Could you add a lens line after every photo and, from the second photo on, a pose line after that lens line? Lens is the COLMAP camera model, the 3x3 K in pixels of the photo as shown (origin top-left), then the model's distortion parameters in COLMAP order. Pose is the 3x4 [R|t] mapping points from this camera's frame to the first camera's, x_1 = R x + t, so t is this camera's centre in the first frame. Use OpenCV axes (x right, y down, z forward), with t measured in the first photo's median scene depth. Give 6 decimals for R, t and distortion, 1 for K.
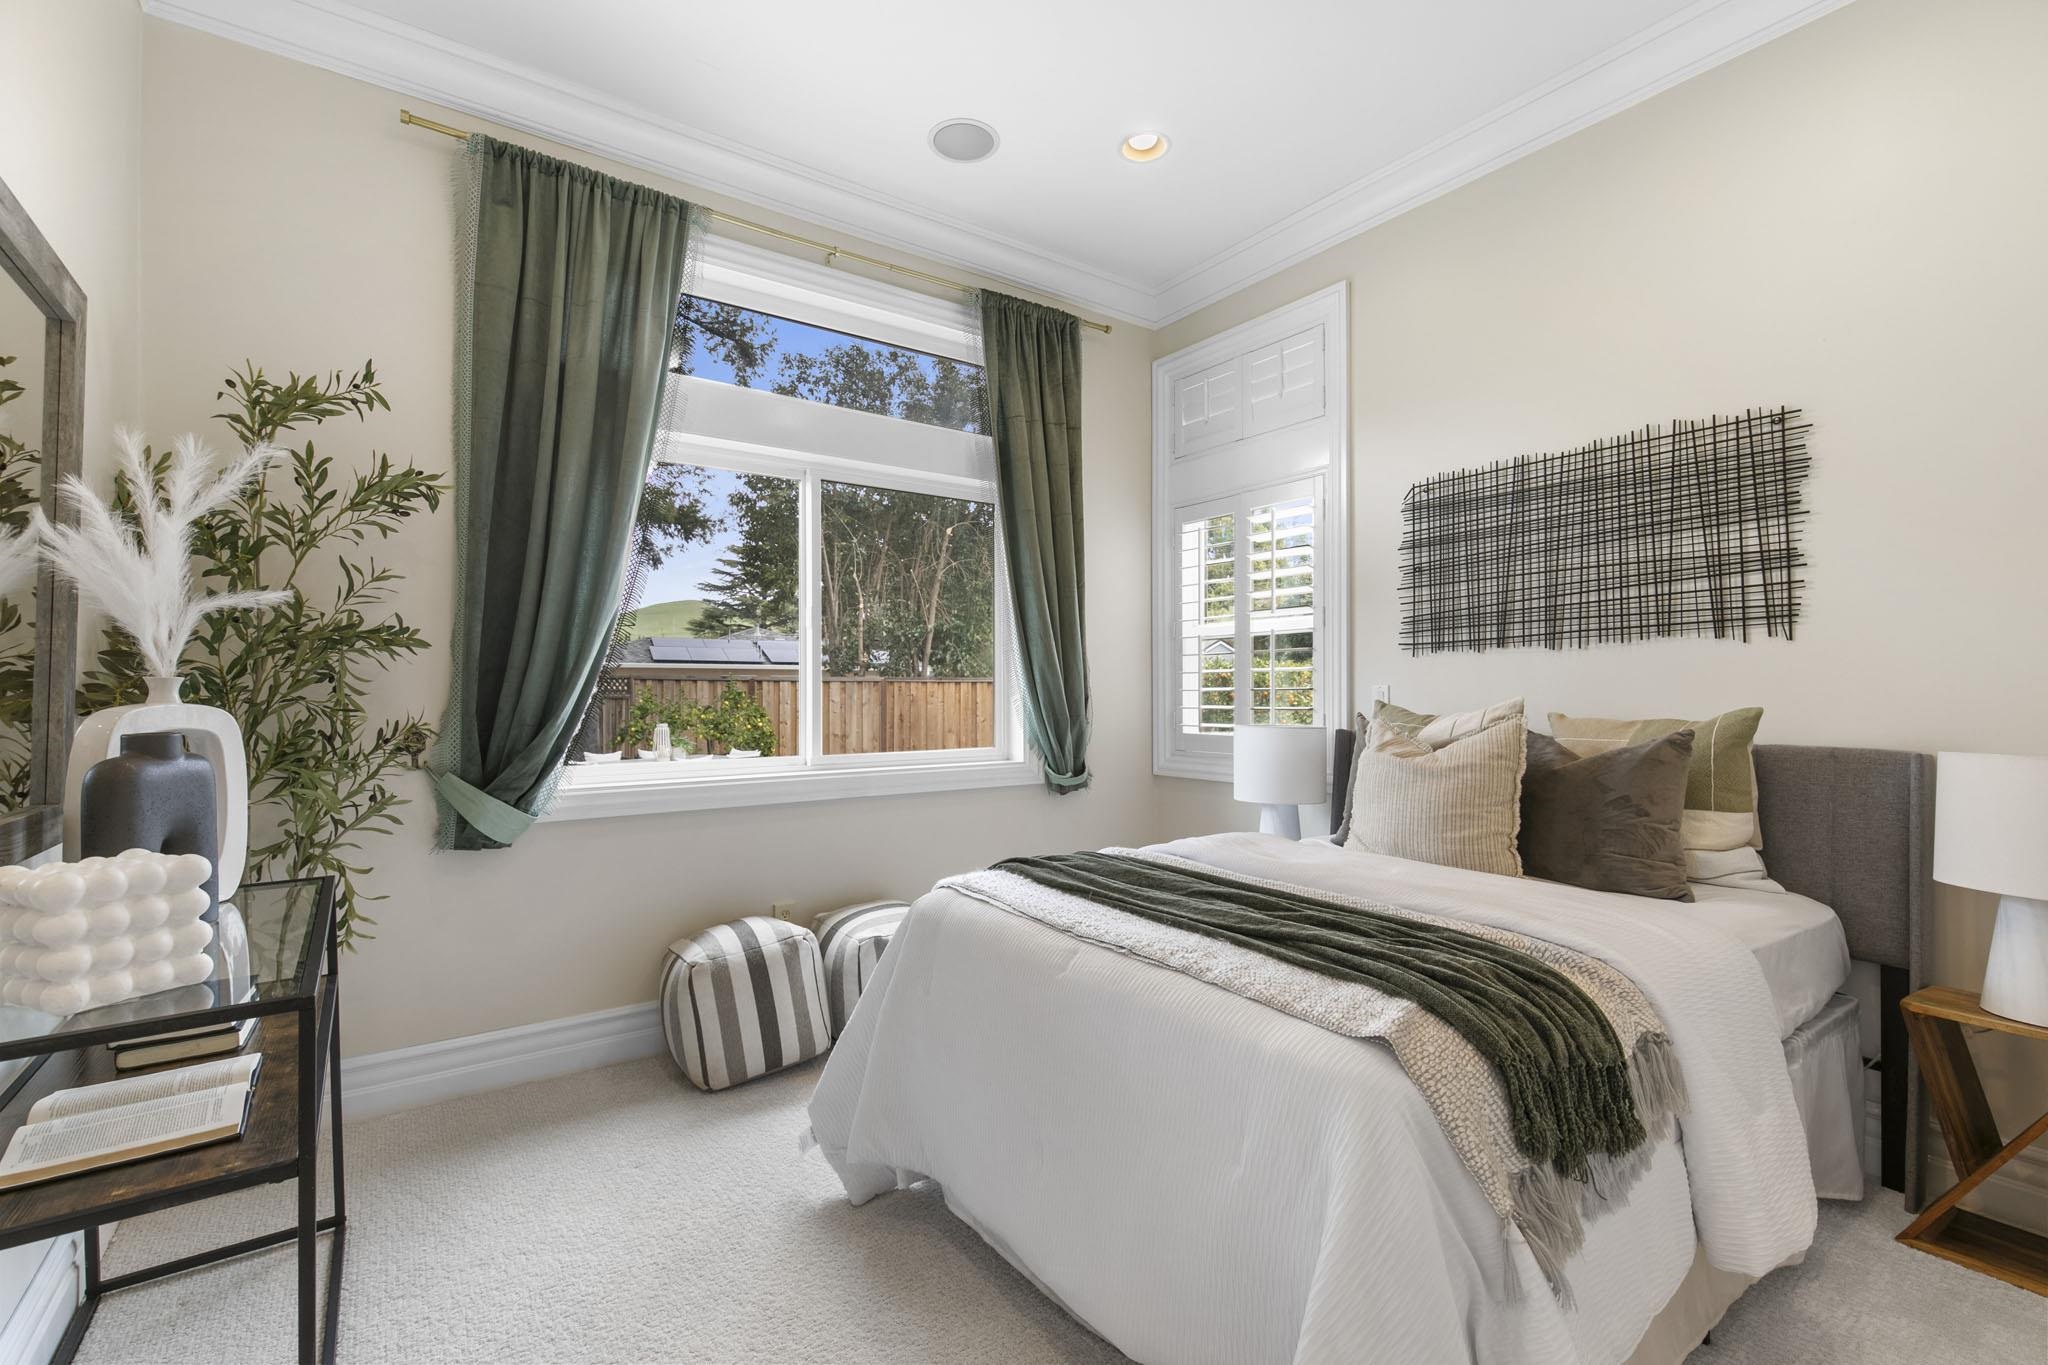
lens RADIAL K [[925.1, 0, 1027.7], [0, 925.1, 681.5], [0, 0, 1]] dist [-0.000670, -0.000045]
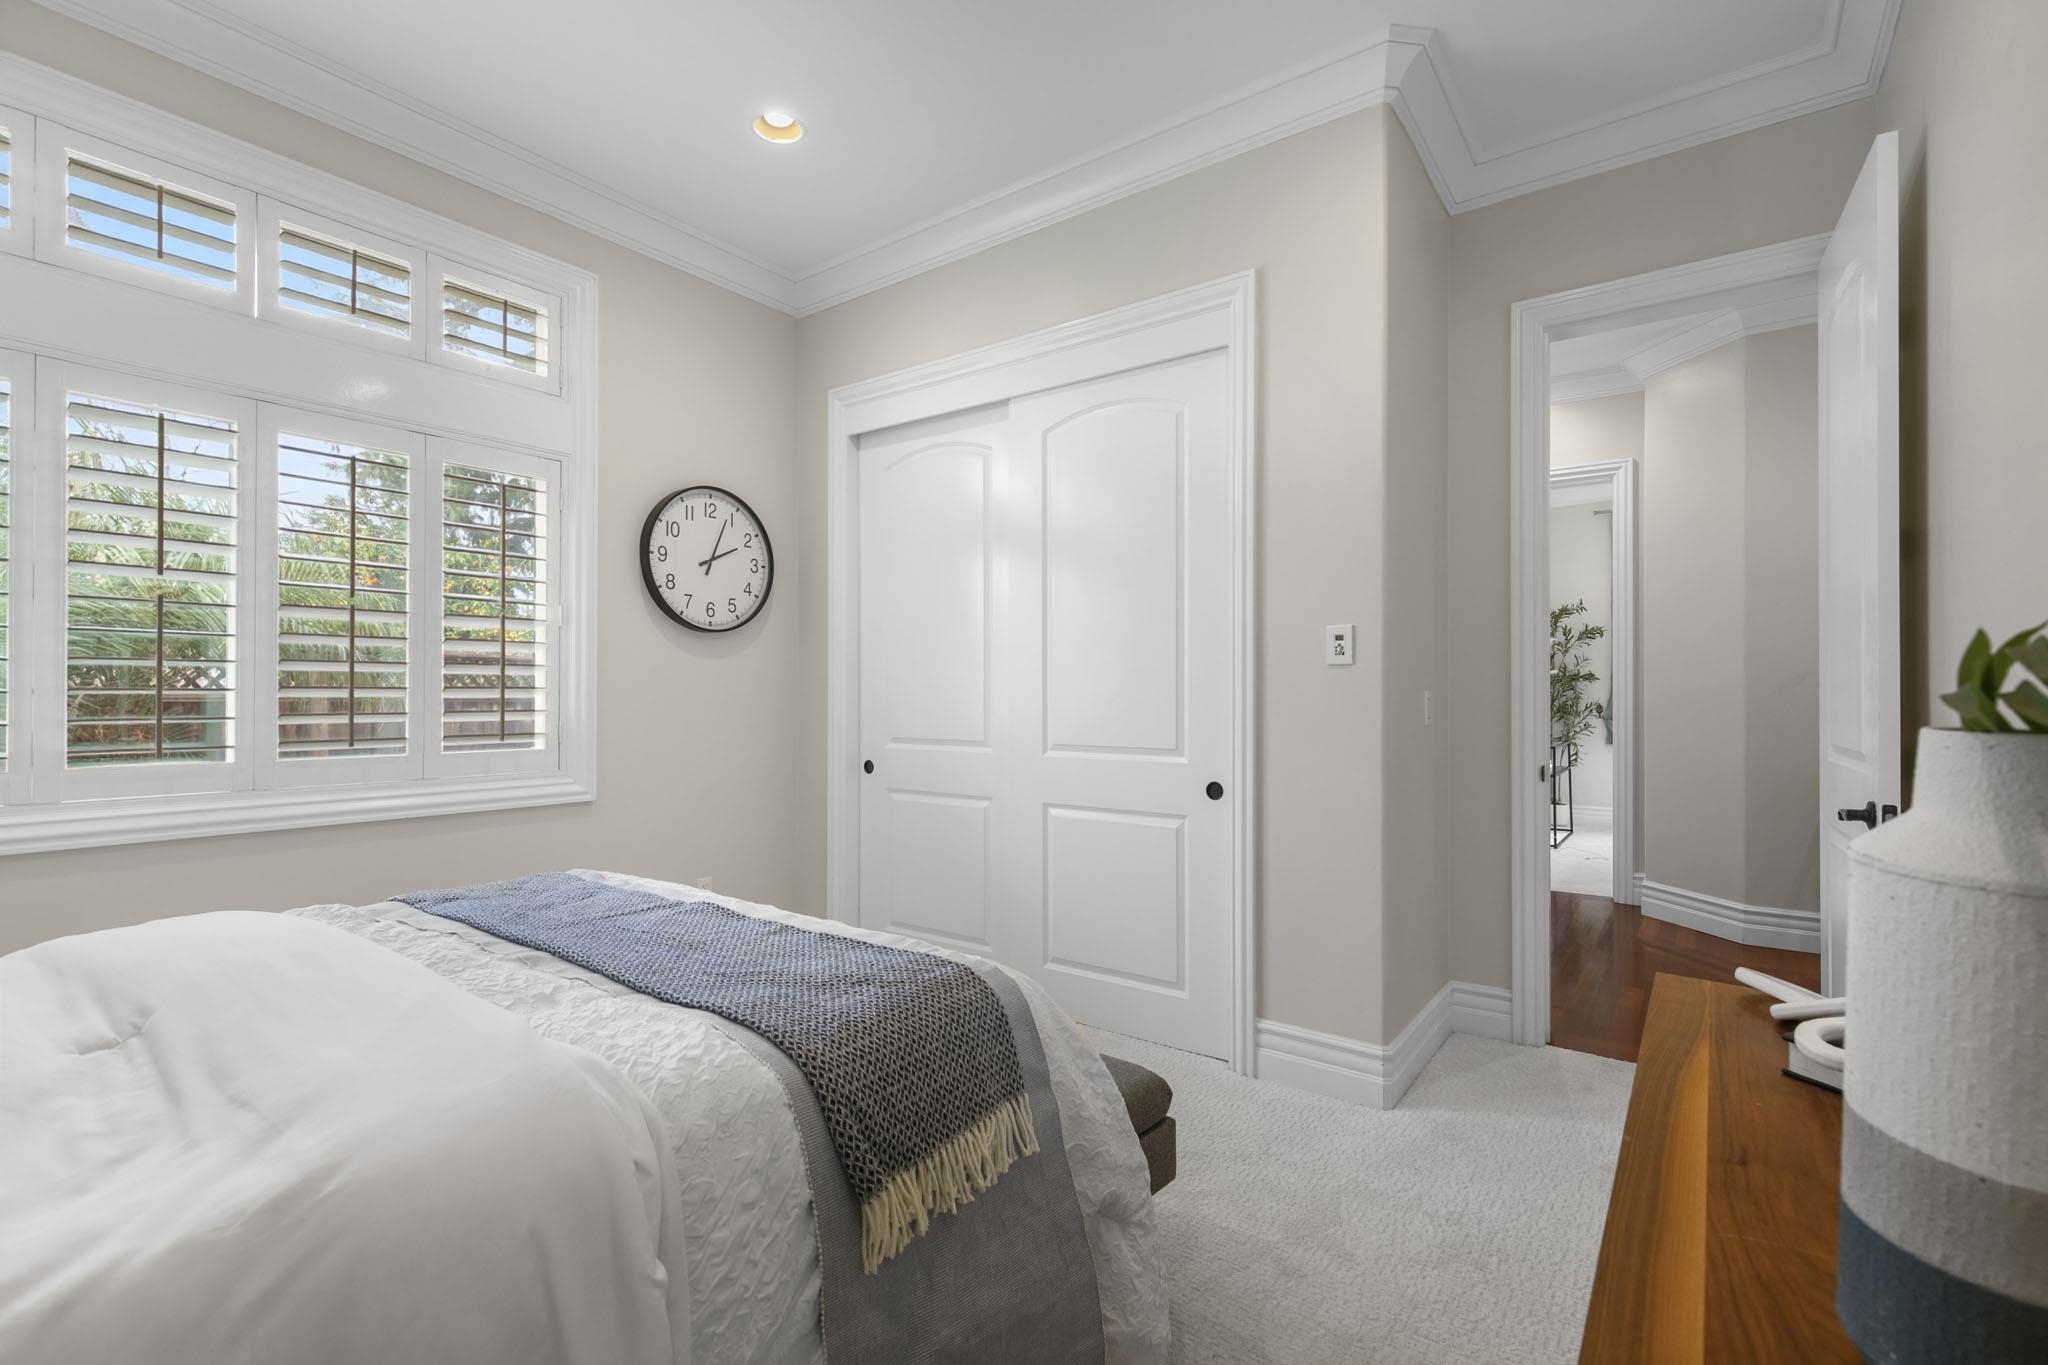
lens RADIAL K [[925.1, 0, 1023.6], [0, 925.1, 686.3], [0, 0, 1]] dist [-0.000670, -0.000045]
pose [[0.314351, -0.001151, -0.949306, 1.904360], [0.002777, 0.999996, -0.000293, -0.019085], [0.949303, -0.002544, 0.314353, -2.059577]]
